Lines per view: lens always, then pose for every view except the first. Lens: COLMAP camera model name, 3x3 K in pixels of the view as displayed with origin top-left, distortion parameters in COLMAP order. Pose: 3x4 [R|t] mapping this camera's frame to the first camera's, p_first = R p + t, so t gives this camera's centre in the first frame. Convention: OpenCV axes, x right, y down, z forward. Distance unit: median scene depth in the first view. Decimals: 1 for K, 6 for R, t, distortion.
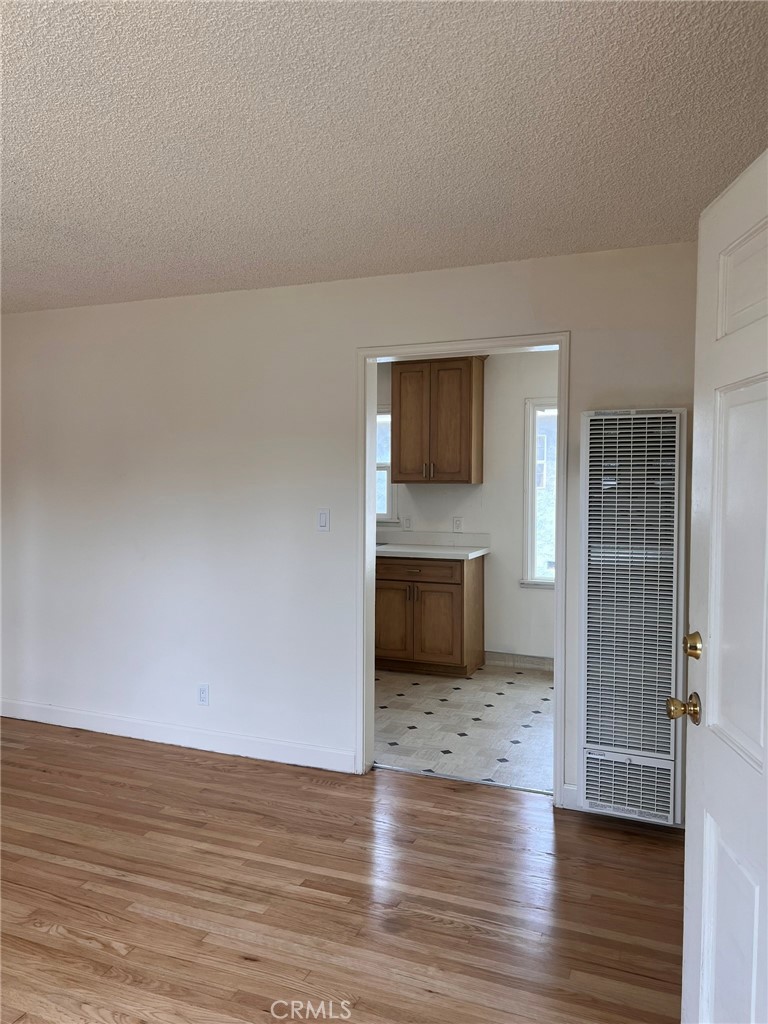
lens RADIAL K [[774.5, 0, 380.2], [0, 774.5, 511.7], [0, 0, 1]] dist [0.048708, -0.049998]
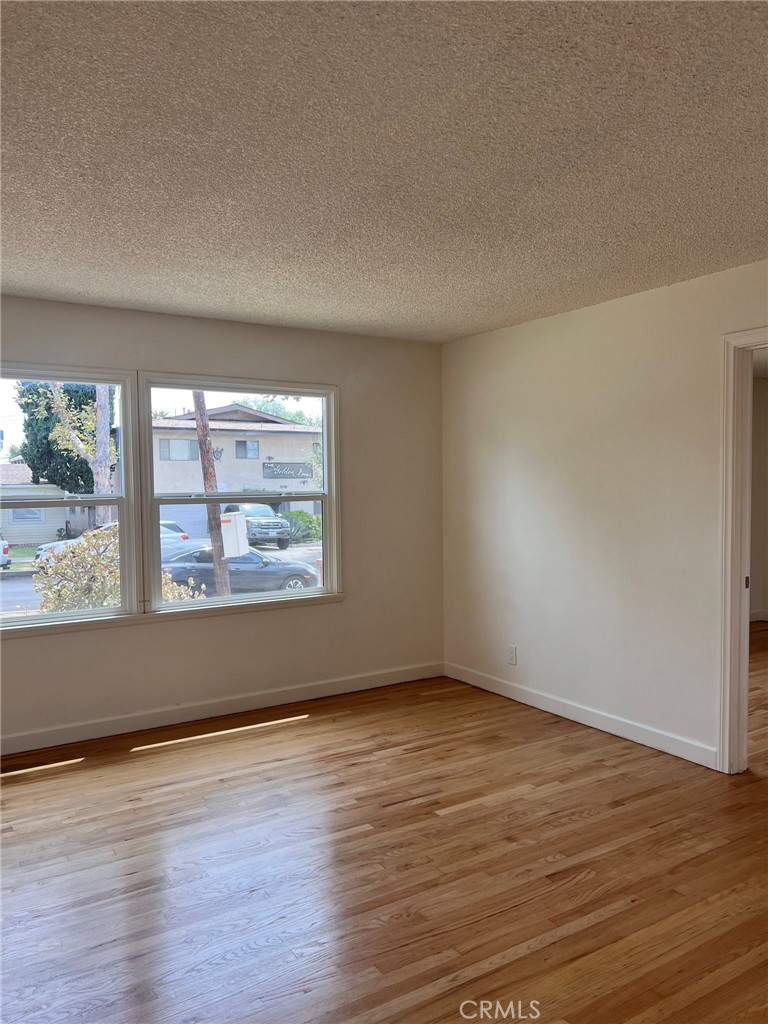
lens RADIAL K [[774.5, 0, 387.5], [0, 774.5, 513.8], [0, 0, 1]] dist [0.048708, -0.049998]
pose [[-0.570275, 0.037212, -0.820611, 0.351501], [-0.029767, 0.997381, 0.065915, -0.055595], [0.820915, 0.062016, -0.567673, 1.408098]]
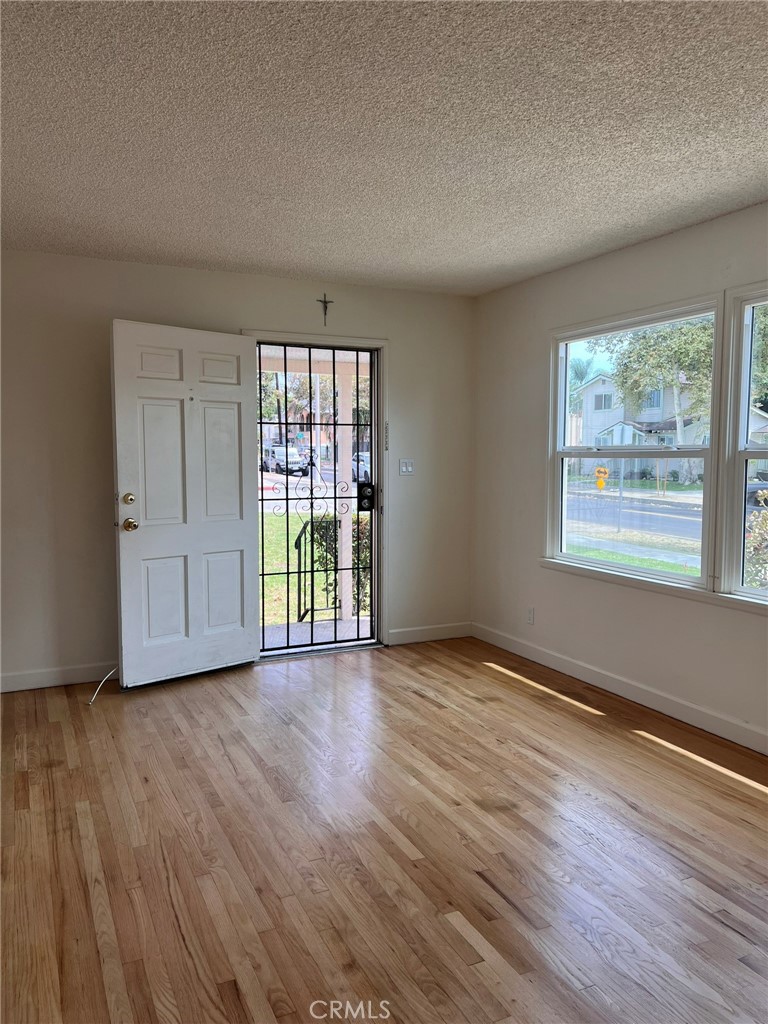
lens RADIAL K [[774.5, 0, 383.7], [0, 774.5, 505.8], [0, 0, 1]] dist [0.048708, -0.049998]
pose [[-0.740450, -0.054407, 0.669906, -1.149507], [0.023891, 0.993958, 0.107133, -0.029017], [-0.671687, 0.095331, -0.734676, 1.423817]]
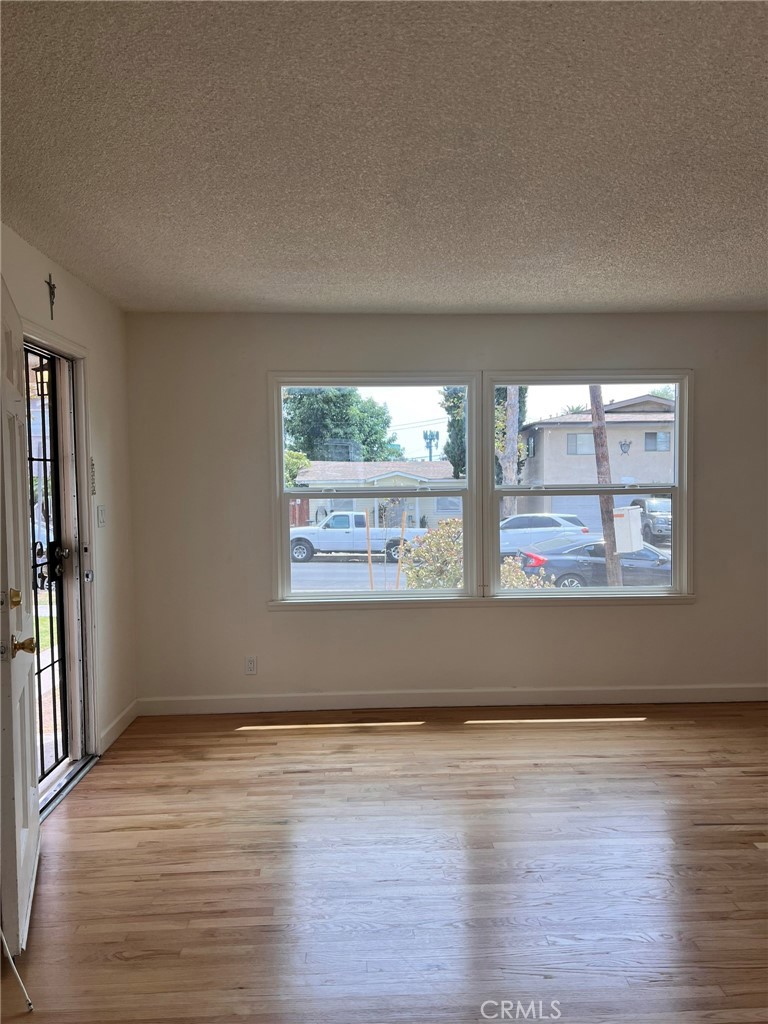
lens RADIAL K [[774.5, 0, 385.8], [0, 774.5, 510.2], [0, 0, 1]] dist [0.048708, -0.049998]
pose [[-0.906565, 0.023380, -0.421419, 0.238235], [-0.011036, 0.996810, 0.079043, -0.054391], [0.421923, 0.076308, -0.903415, 1.537529]]
